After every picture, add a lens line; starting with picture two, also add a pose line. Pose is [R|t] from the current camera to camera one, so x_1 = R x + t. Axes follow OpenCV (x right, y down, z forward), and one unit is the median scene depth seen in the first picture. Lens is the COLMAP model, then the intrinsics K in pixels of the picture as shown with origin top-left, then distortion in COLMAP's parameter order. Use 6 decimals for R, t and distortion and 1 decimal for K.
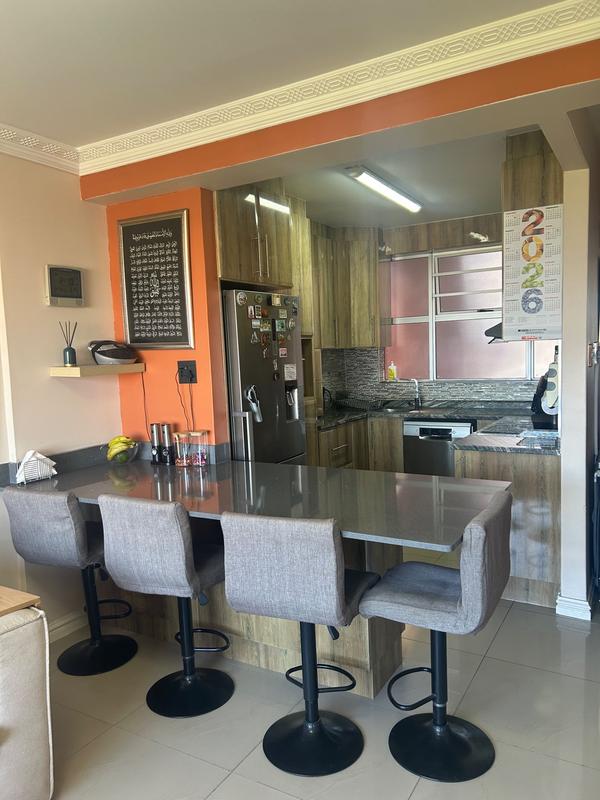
lens RADIAL K [[602.0, 0, 298.6], [0, 602.0, 402.0], [0, 0, 1]] dist [0.067696, -0.079863]
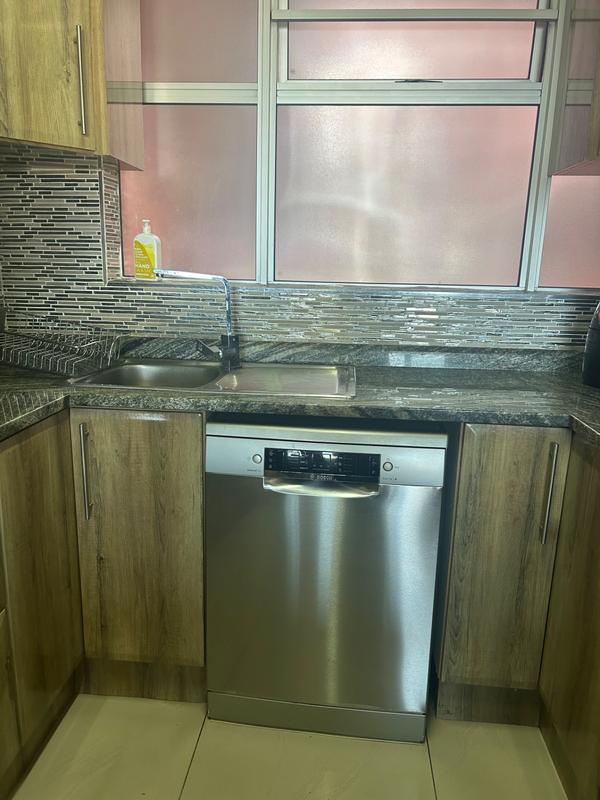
lens RADIAL K [[602.0, 0, 296.0], [0, 602.0, 403.0], [0, 0, 1]] dist [0.067696, -0.079863]
pose [[0.901413, -0.041341, 0.430982, 0.088591], [-0.021810, 0.989831, 0.140564, -0.017793], [-0.432410, -0.136106, 0.891345, 0.710797]]
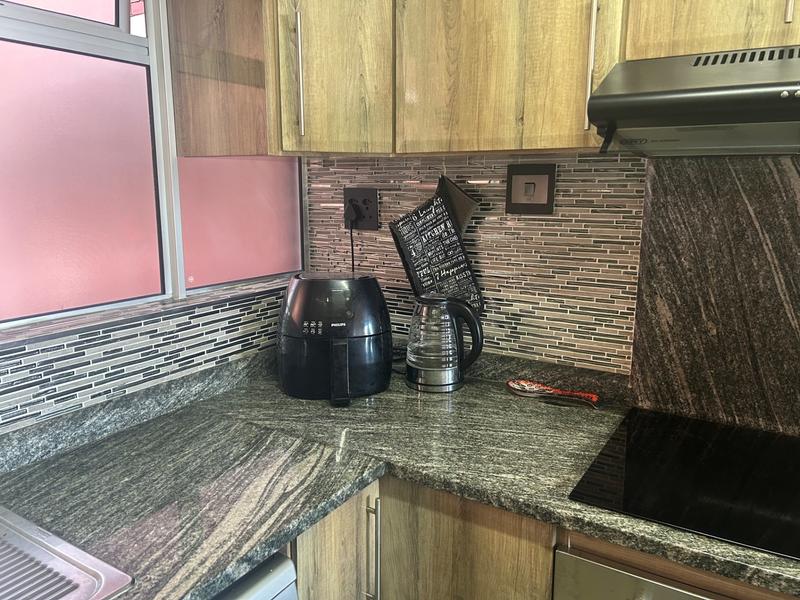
lens RADIAL K [[602.0, 0, 399.4], [0, 602.0, 301.5], [0, 0, 1]] dist [0.067696, -0.079863]
pose [[0.029378, -0.151185, 0.988069, 0.093746], [0.080030, 0.985678, 0.148439, -0.068569], [-0.996359, 0.074714, 0.041057, 0.868900]]
